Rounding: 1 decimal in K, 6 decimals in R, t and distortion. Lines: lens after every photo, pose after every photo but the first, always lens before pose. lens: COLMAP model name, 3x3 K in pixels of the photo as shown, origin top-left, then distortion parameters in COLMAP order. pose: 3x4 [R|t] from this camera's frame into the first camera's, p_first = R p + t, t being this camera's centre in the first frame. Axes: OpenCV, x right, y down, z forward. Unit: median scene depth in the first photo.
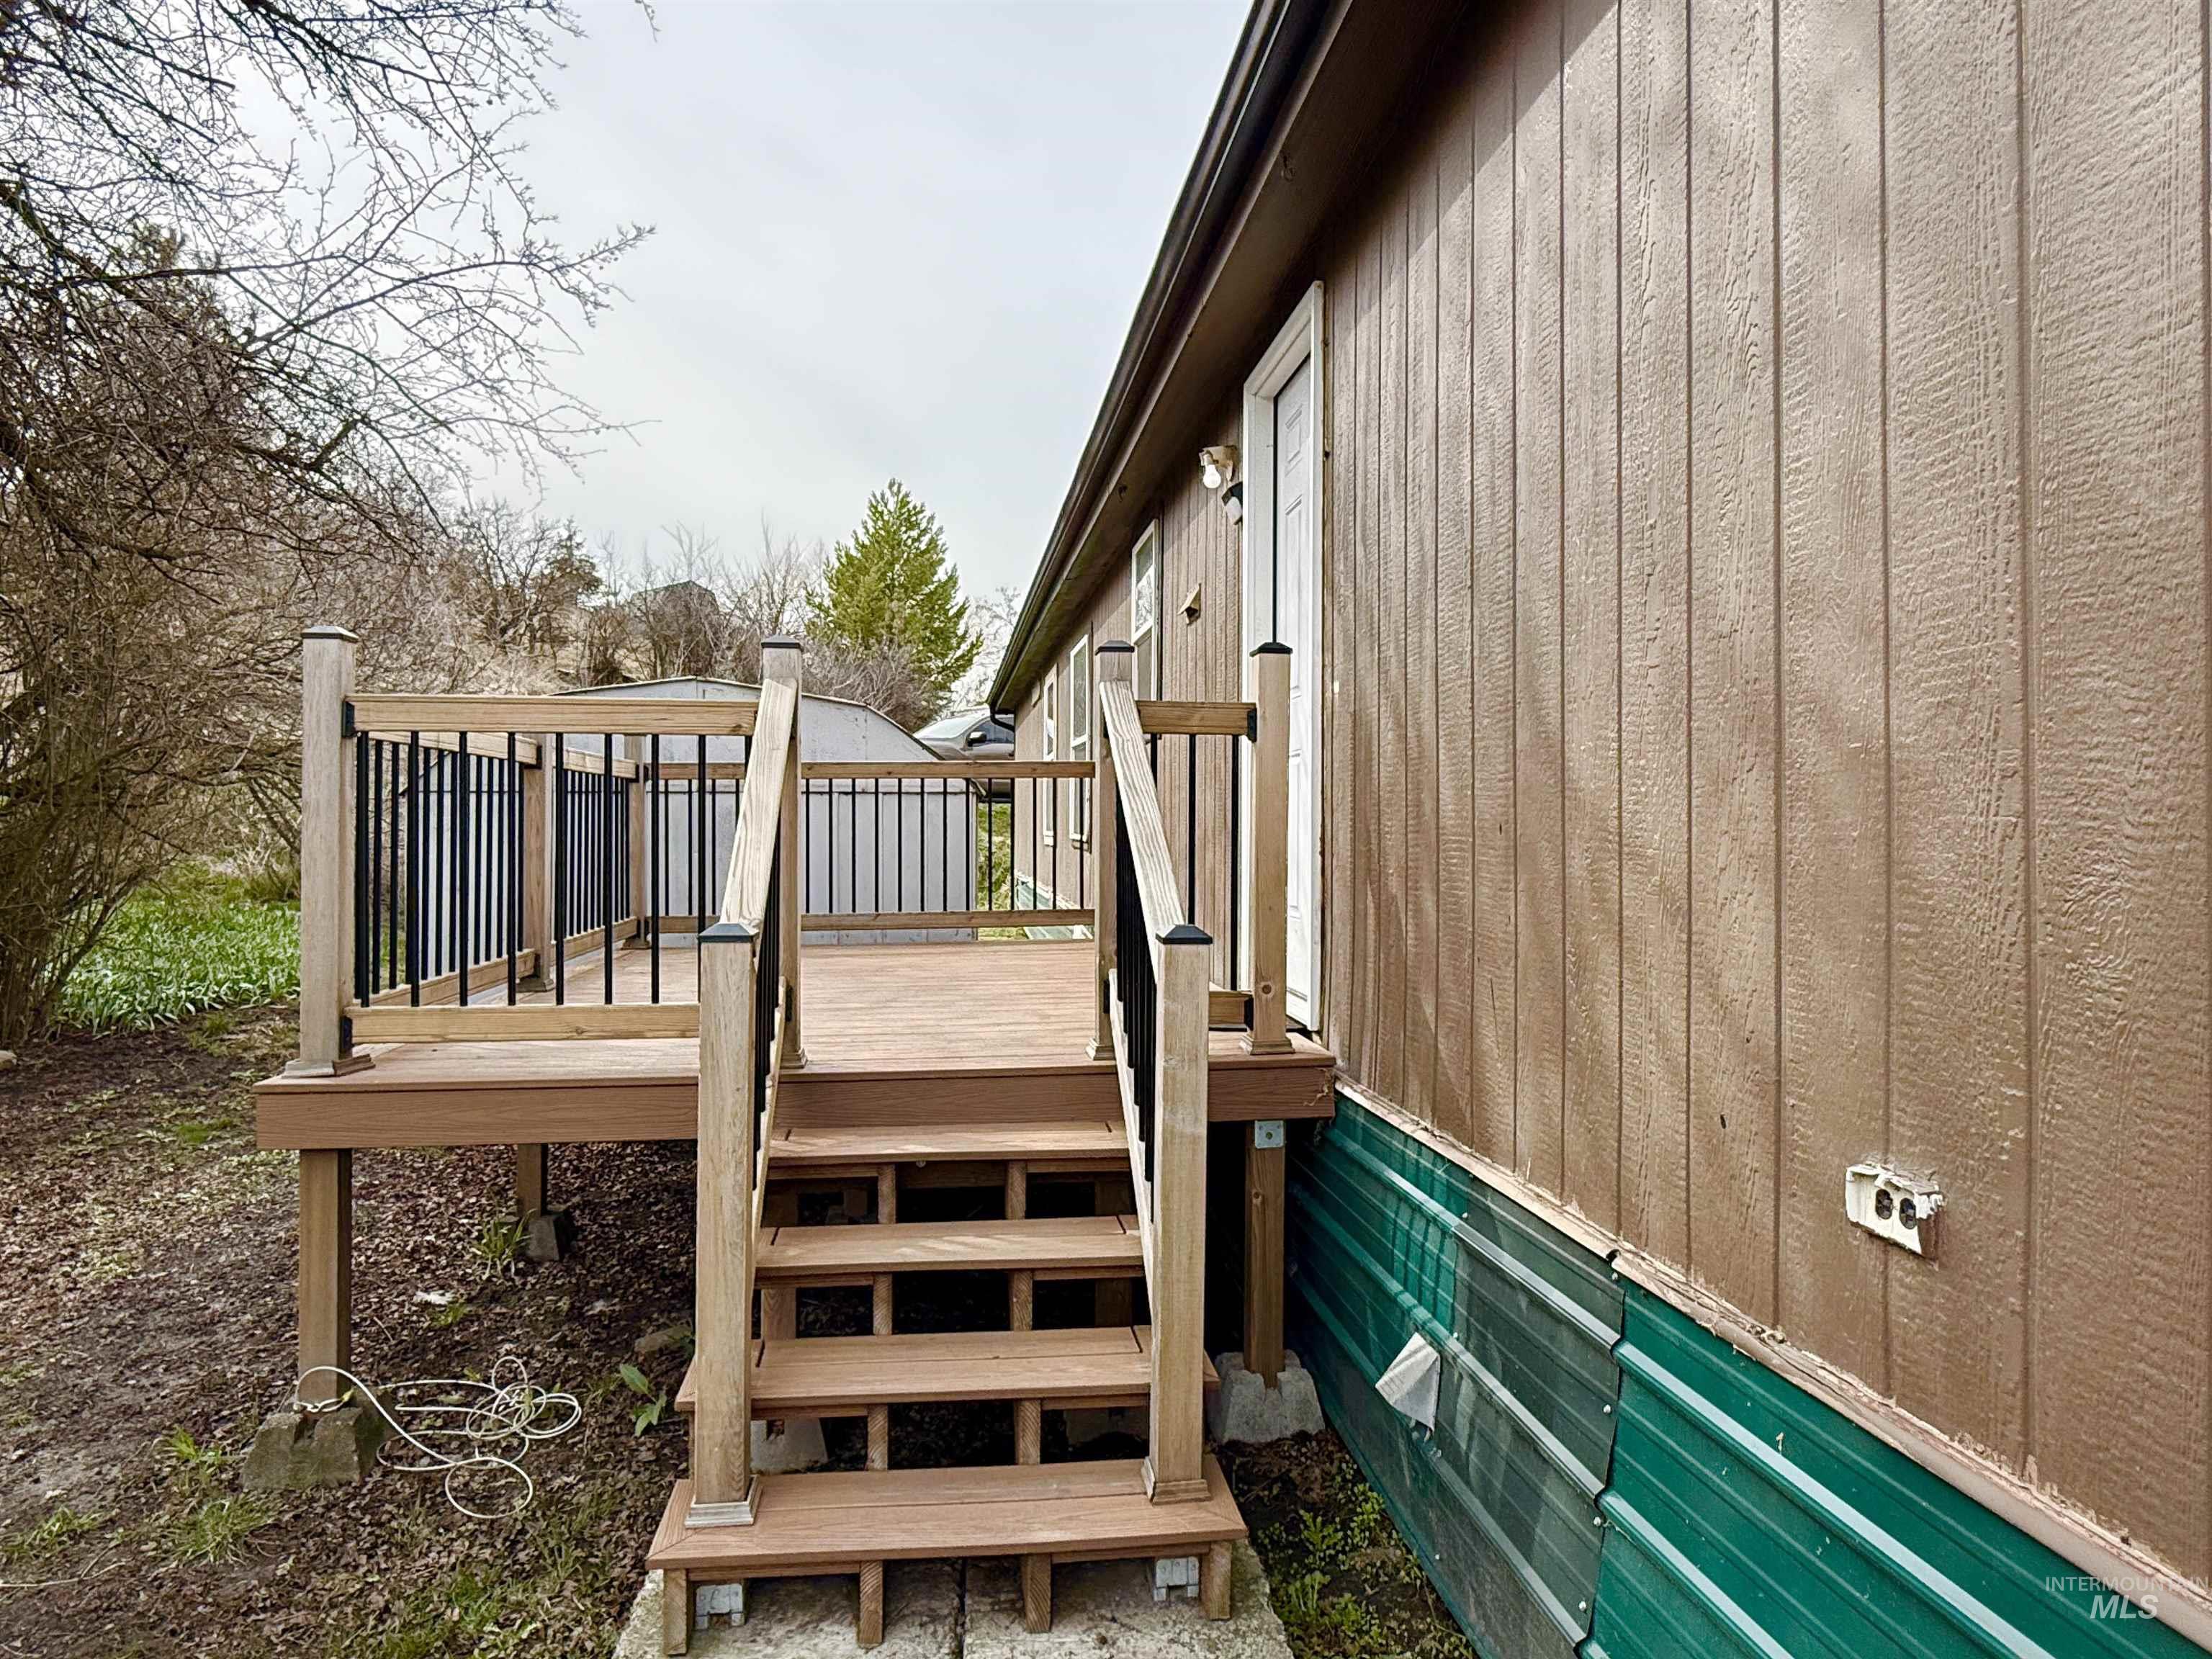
lens RADIAL K [[1364.7, 0, 1116.5], [0, 1364.7, 819.9], [0, 0, 1]] dist [0.006783, 0.005384]
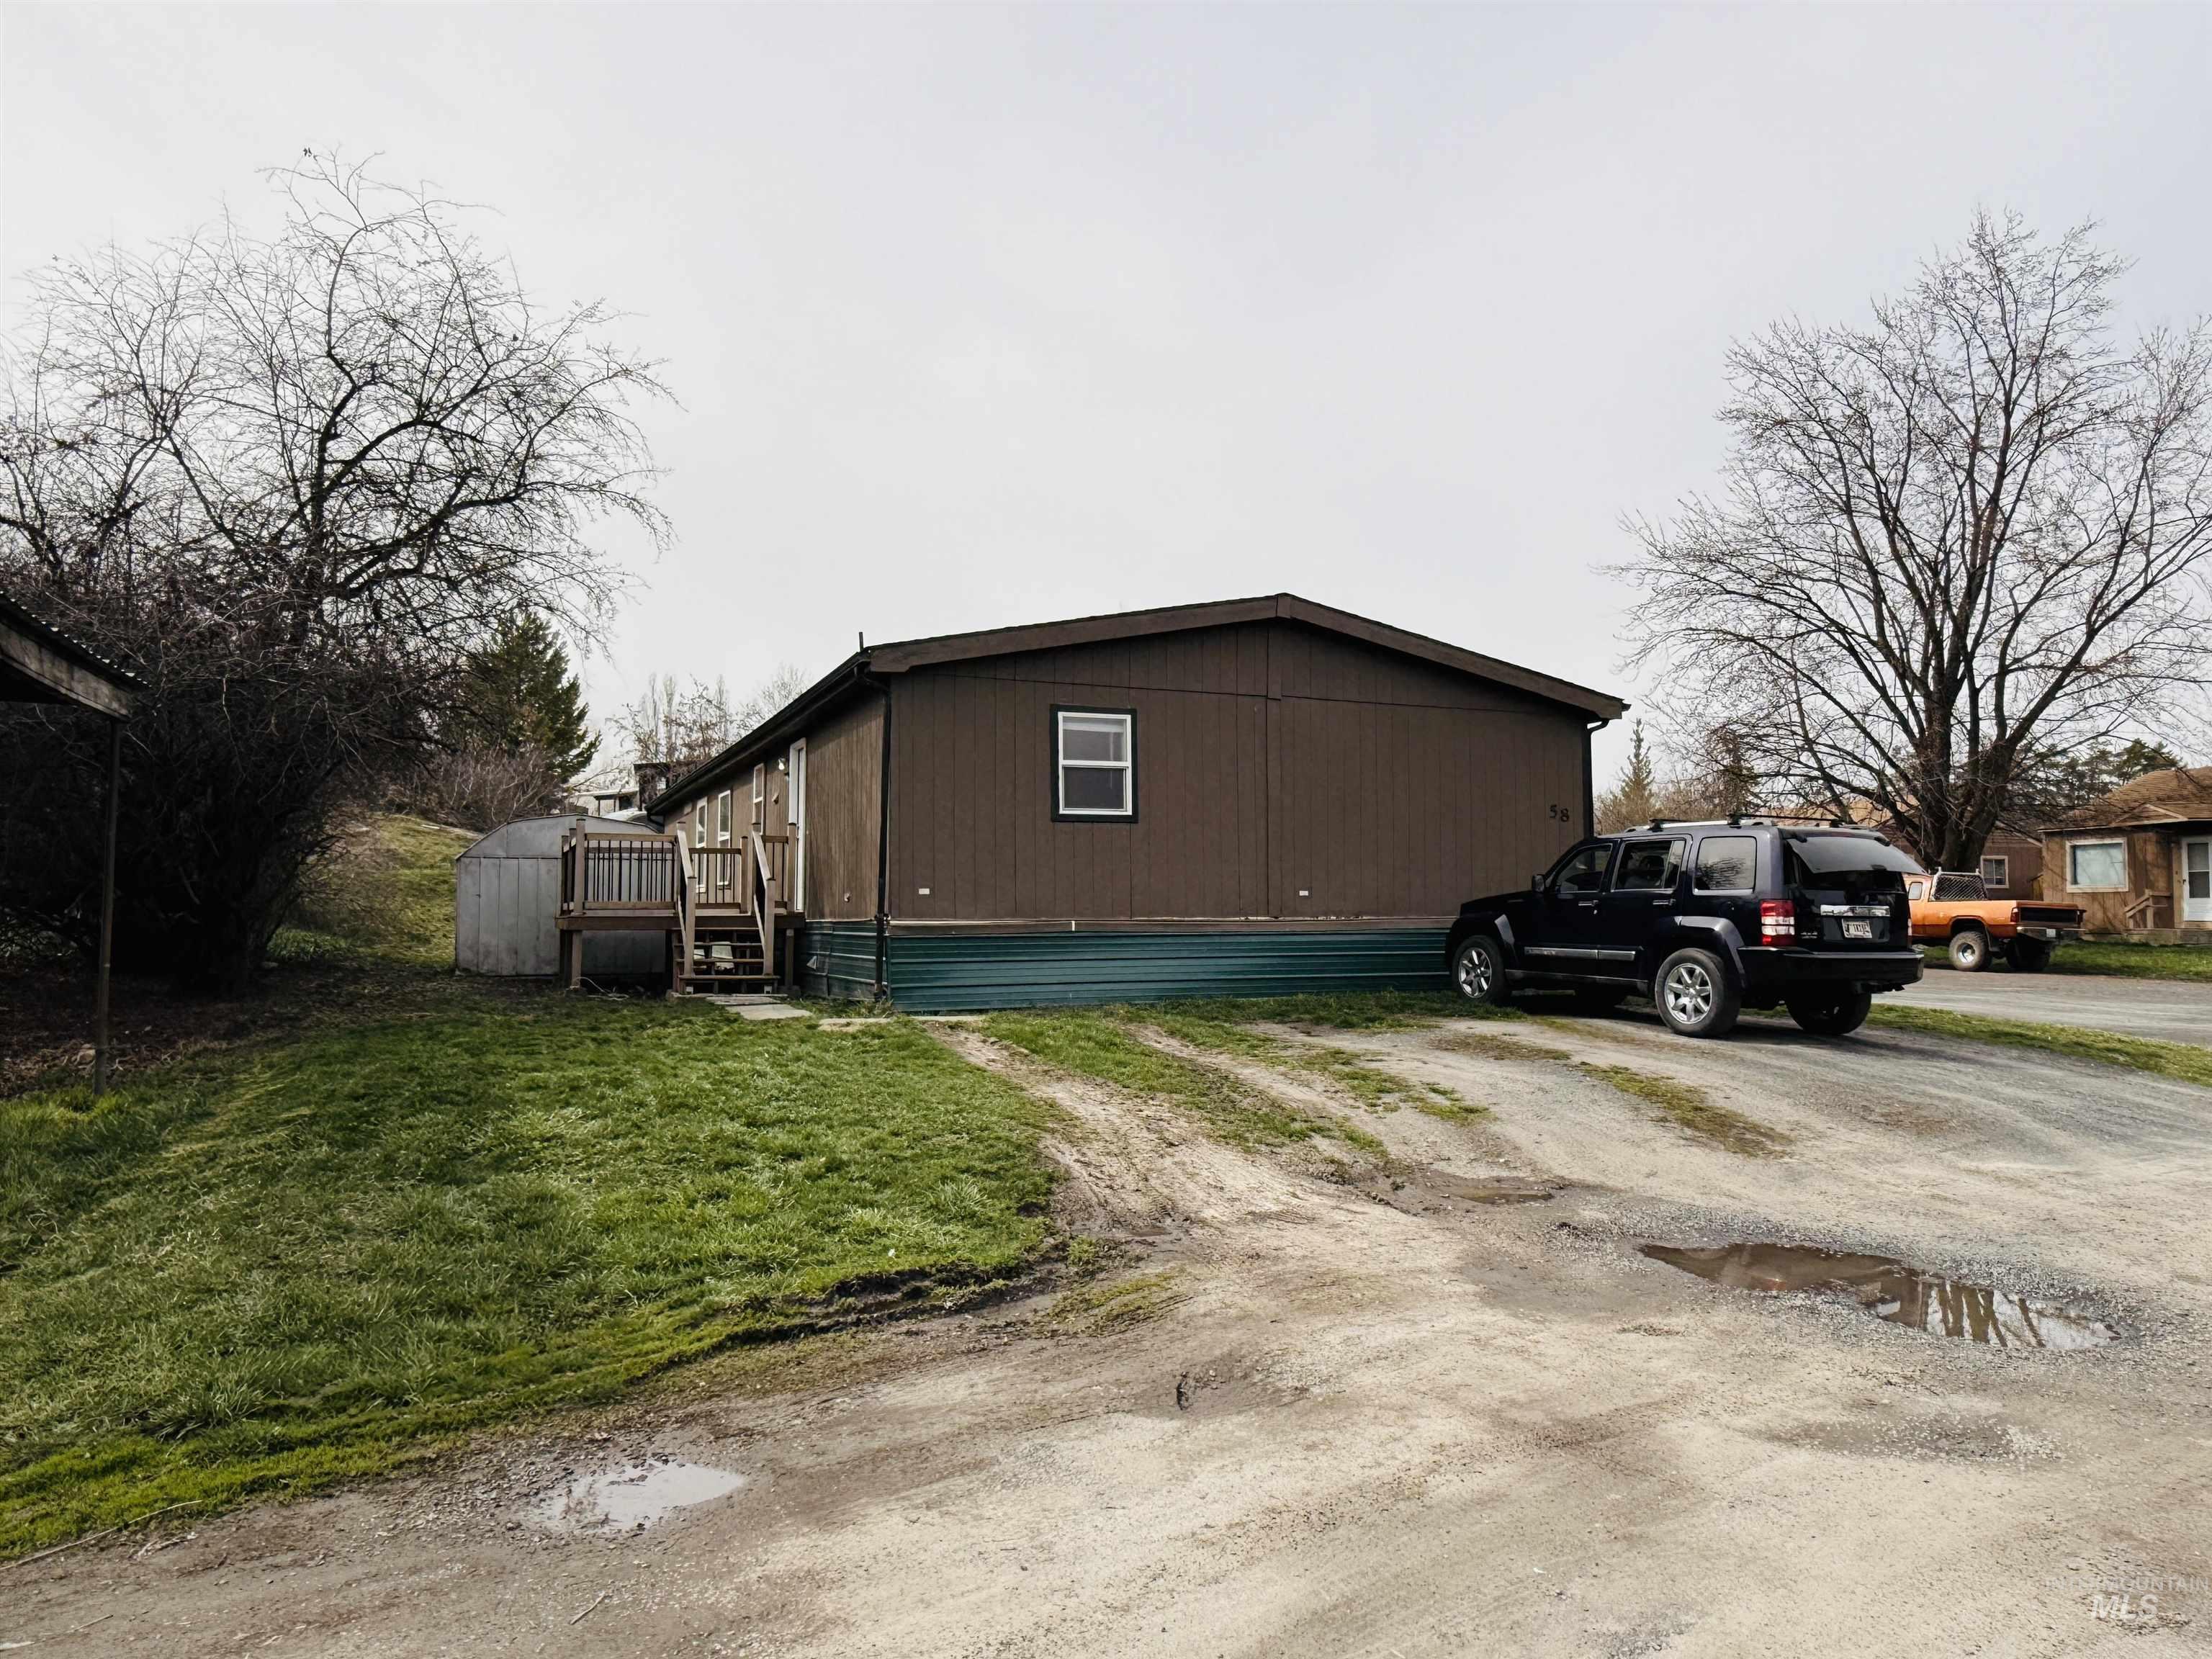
lens RADIAL K [[1503.7, 0, 1116.3], [0, 1503.7, 835.7], [0, 0, 1]] dist [0.007079, 0.051775]
pose [[0.964113, 0.015320, 0.265050, -0.202557], [-0.001607, 0.998652, -0.051878, 0.198970], [-0.265488, 0.049591, 0.962838, -4.810960]]
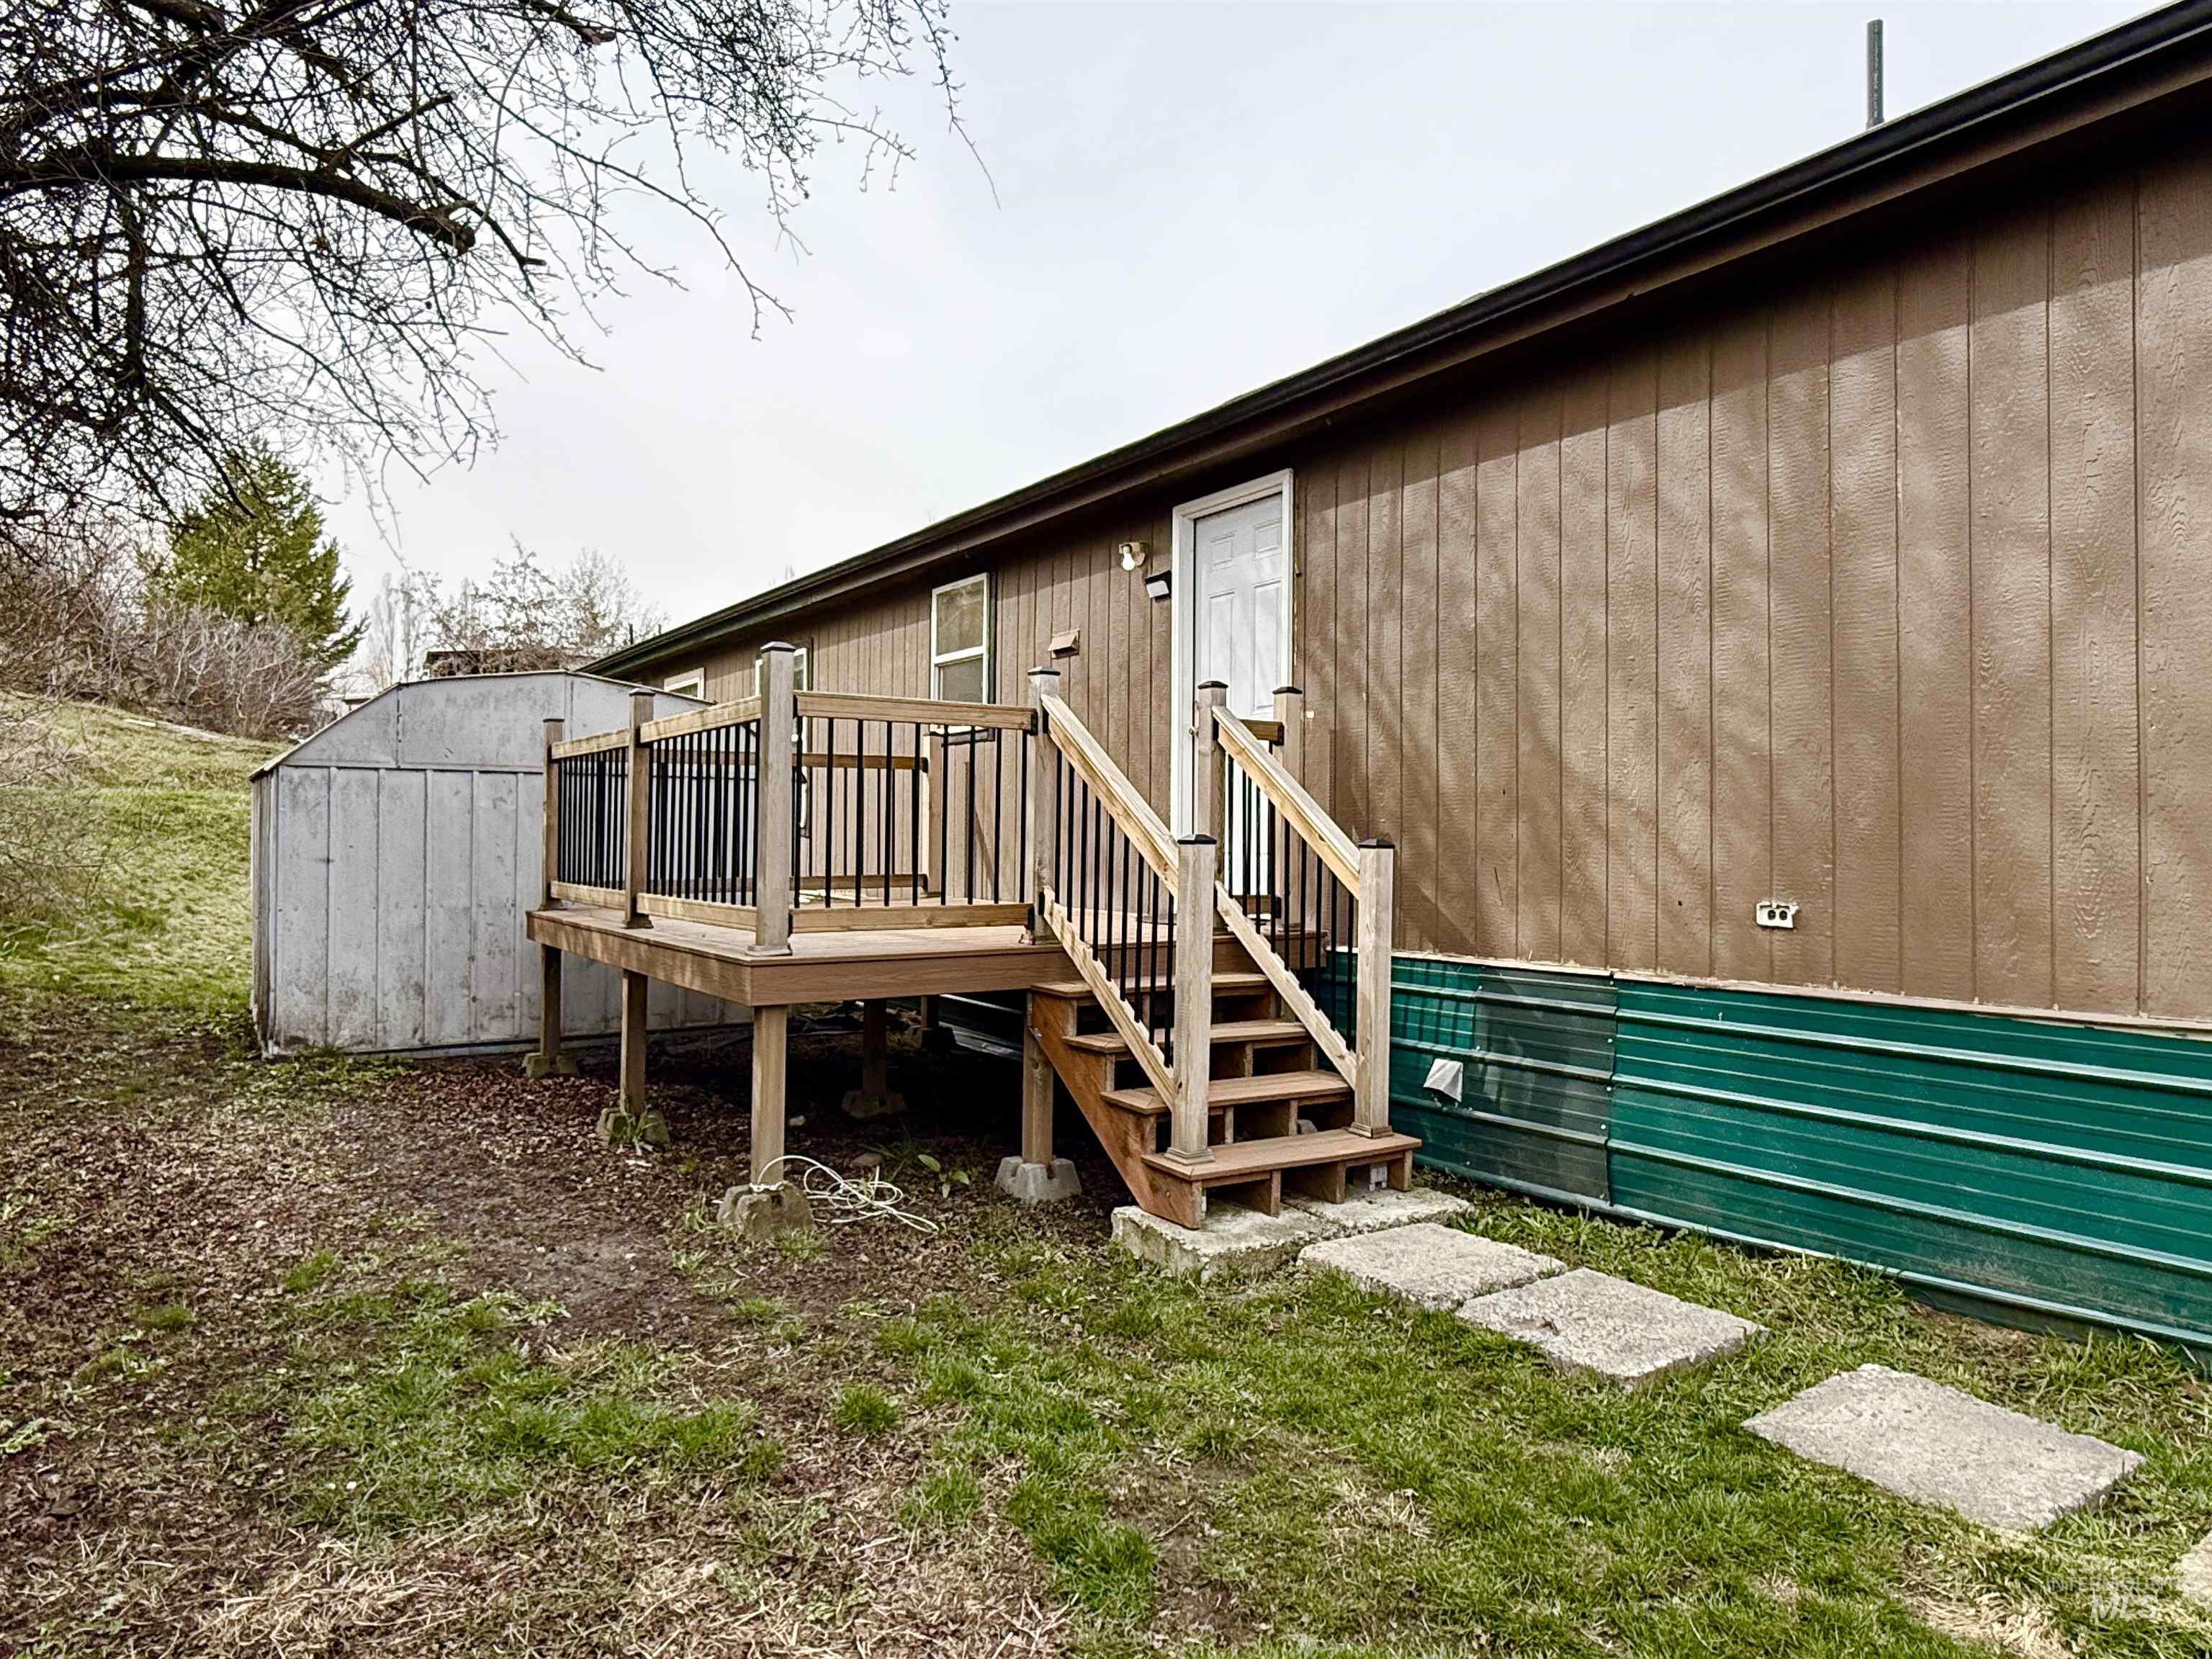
lens RADIAL K [[1364.7, 0, 1102.2], [0, 1364.7, 811.9], [0, 0, 1]] dist [0.006783, 0.005384]
pose [[0.892688, 0.013423, 0.450476, -1.016452], [-0.006995, 0.999849, -0.015930, 0.062878], [-0.450622, 0.011069, 0.892646, -0.472103]]
